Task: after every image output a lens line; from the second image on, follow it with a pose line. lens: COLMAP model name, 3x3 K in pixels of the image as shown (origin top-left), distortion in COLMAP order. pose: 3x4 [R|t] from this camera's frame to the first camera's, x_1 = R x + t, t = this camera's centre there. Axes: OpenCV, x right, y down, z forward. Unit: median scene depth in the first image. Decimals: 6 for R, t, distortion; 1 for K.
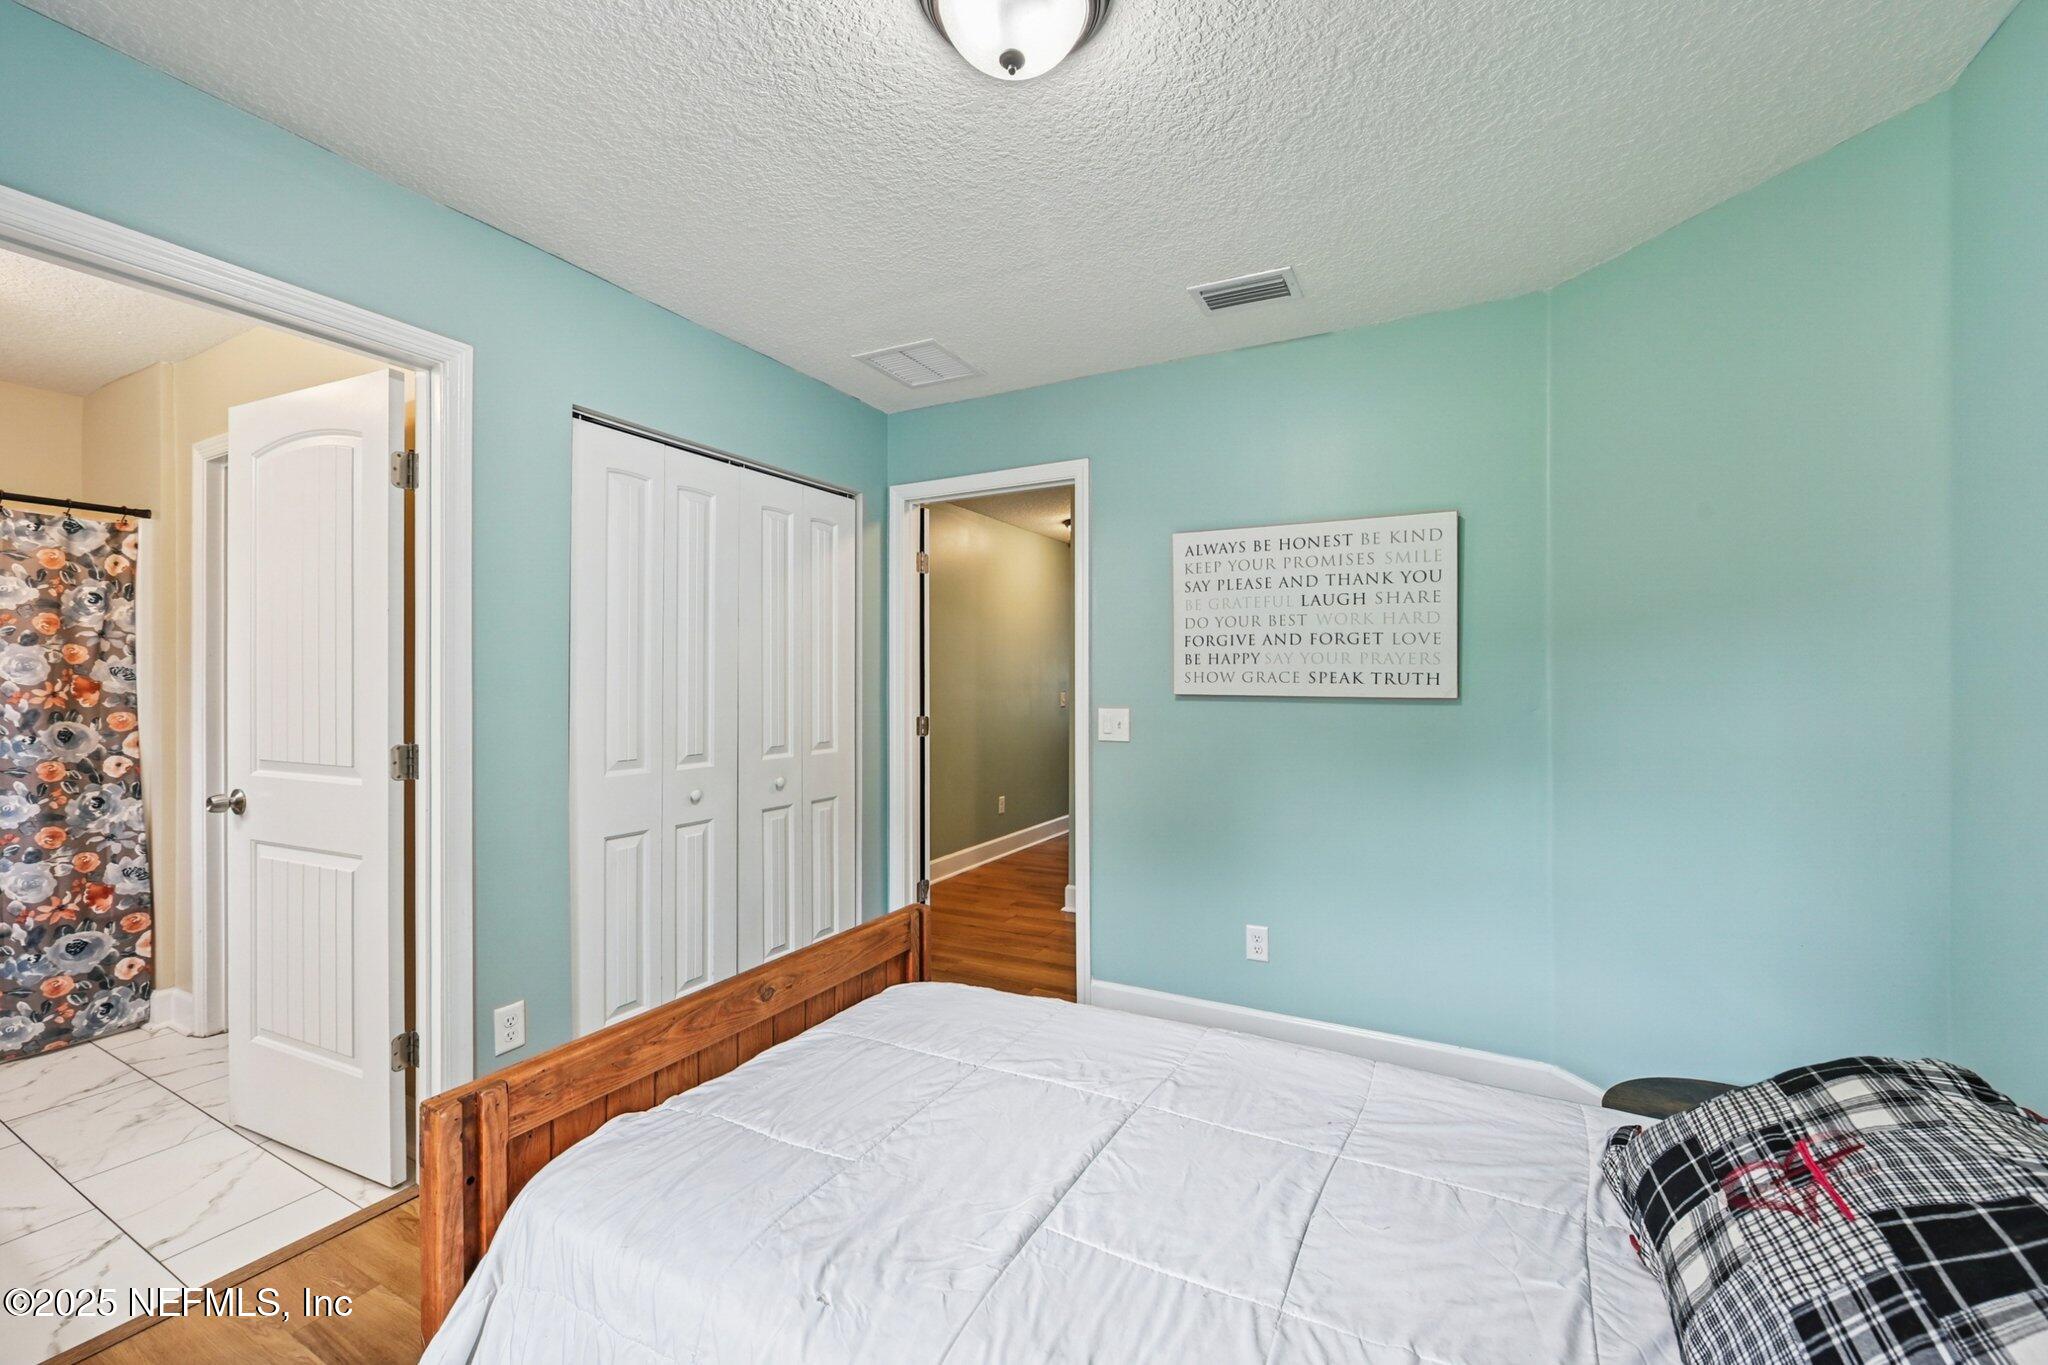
lens RADIAL K [[806.8, 0, 1035.7], [0, 806.8, 680.0], [0, 0, 1]] dist [-0.000049, 0.000178]
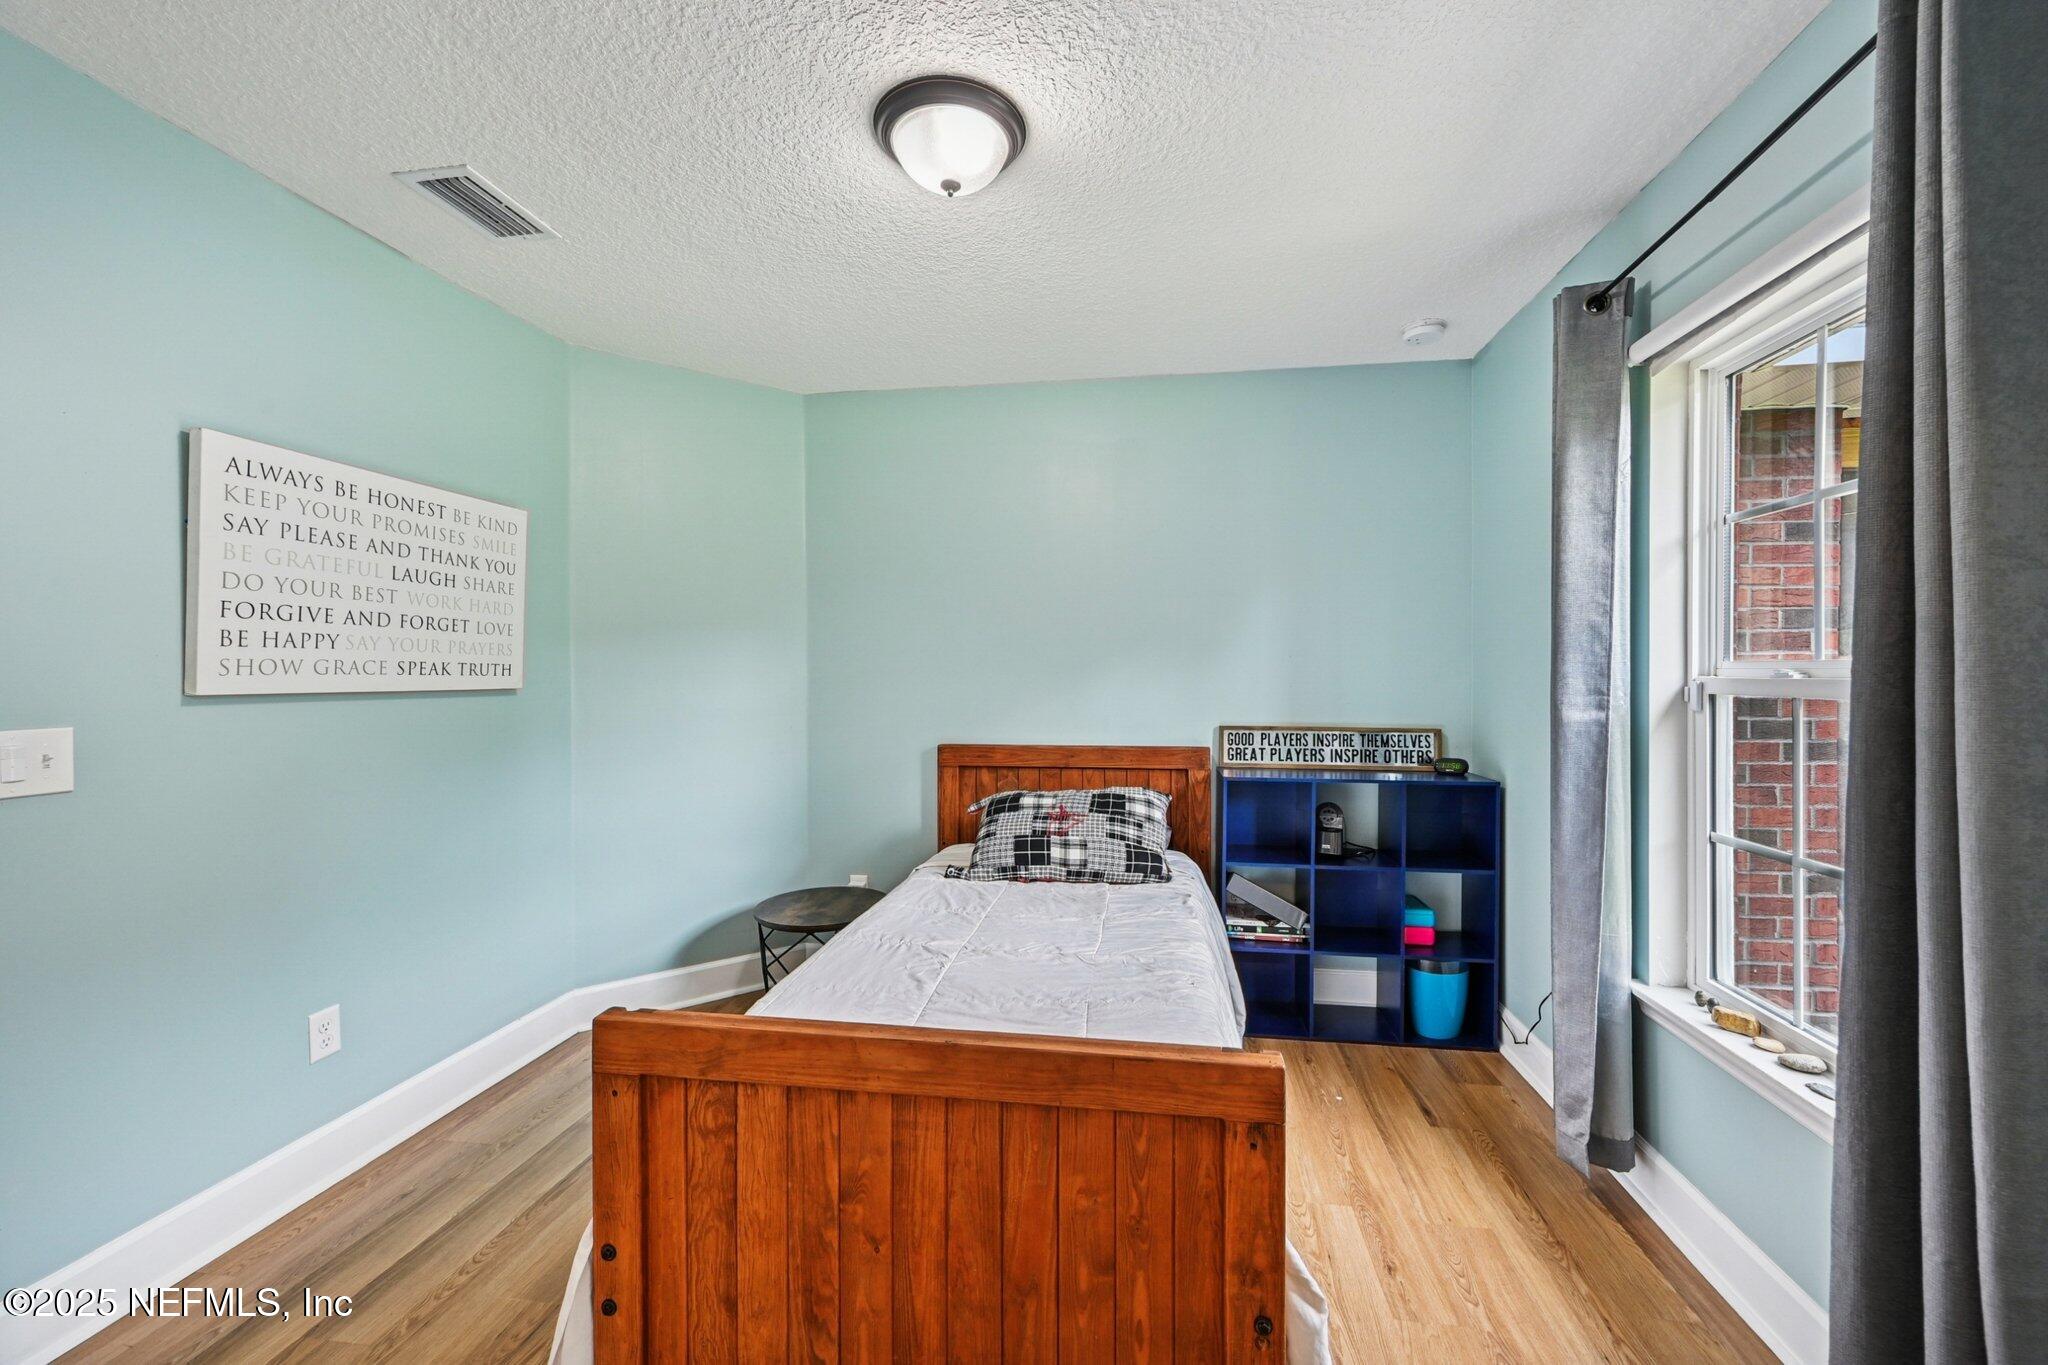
lens RADIAL K [[806.8, 0, 1040.3], [0, 806.8, 680.8], [0, 0, 1]] dist [-0.000049, 0.000178]
pose [[-0.332501, -0.011627, 0.943031, -0.702290], [0.003233, 0.999904, 0.013468, 0.001005], [-0.943097, 0.007526, -0.332432, 0.714396]]
